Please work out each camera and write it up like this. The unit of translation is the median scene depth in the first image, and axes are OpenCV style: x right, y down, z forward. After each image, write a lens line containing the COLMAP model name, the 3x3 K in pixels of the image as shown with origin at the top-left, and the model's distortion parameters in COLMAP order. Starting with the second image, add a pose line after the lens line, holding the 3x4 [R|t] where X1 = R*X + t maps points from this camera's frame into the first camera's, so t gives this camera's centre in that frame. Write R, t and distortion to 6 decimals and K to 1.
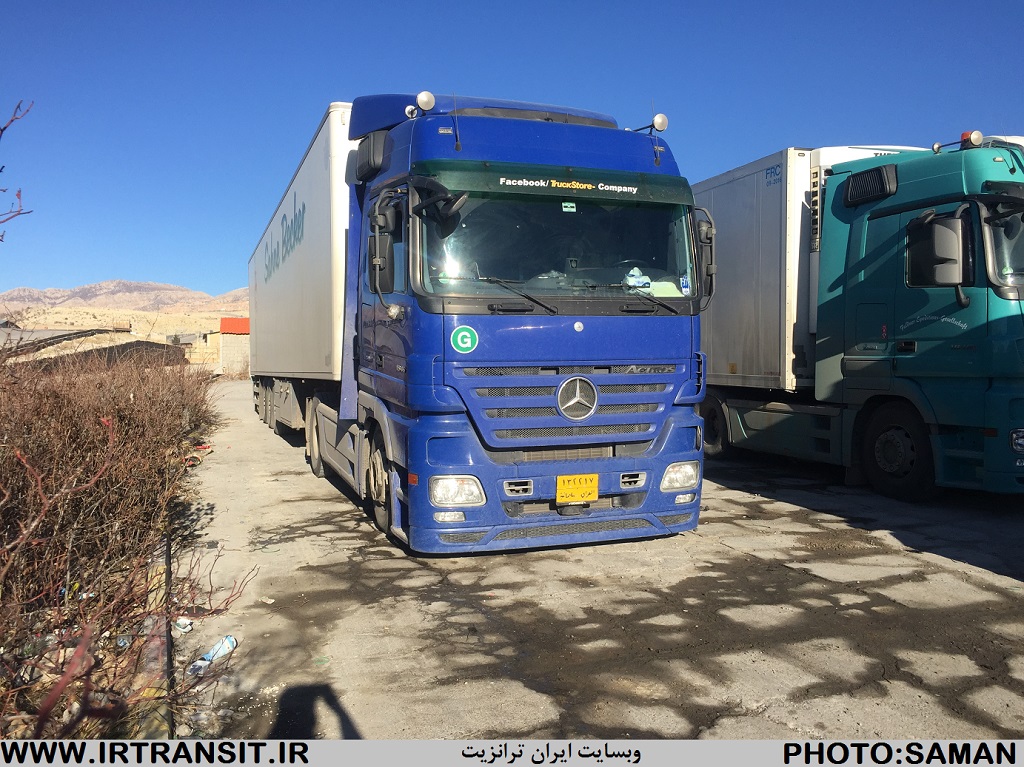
lens RADIAL K [[876.2, 0, 512.2], [0, 876.2, 376.8], [0, 0, 1]] dist [0.074468, -0.089786]
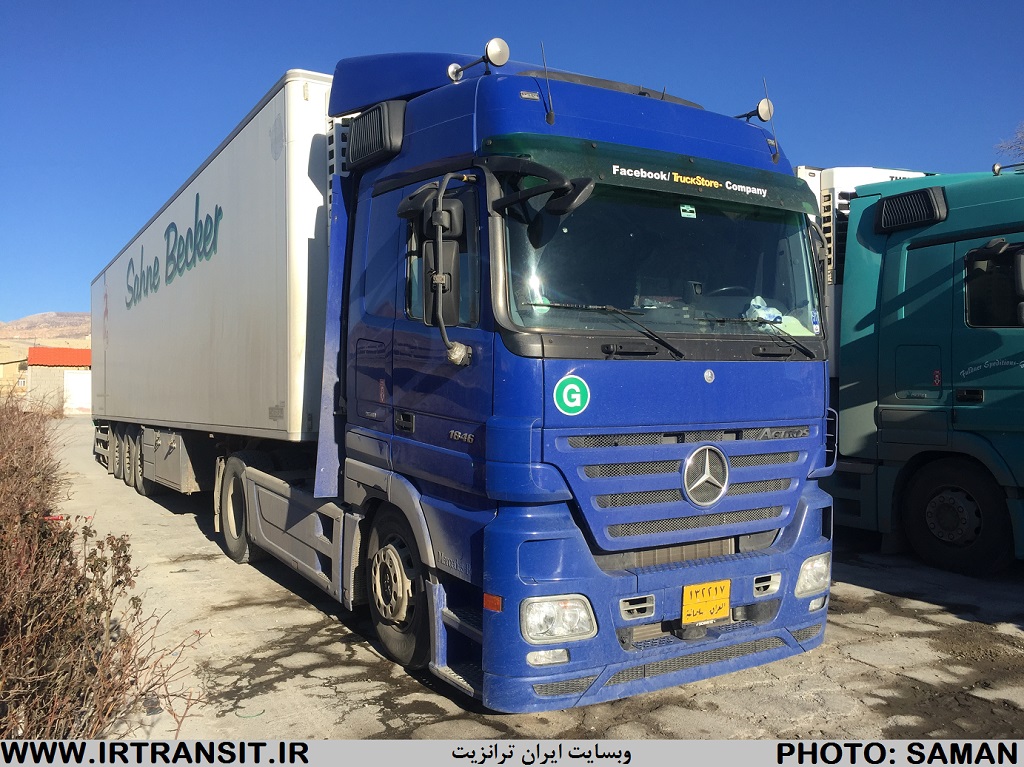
lens RADIAL K [[876.2, 0, 504.4], [0, 876.2, 379.4], [0, 0, 1]] dist [0.074468, -0.089786]
pose [[0.982075, 0.003279, 0.188462, -0.209728], [0.002968, 0.999456, -0.032855, -0.029072], [-0.188467, 0.032826, 0.981531, 0.301031]]
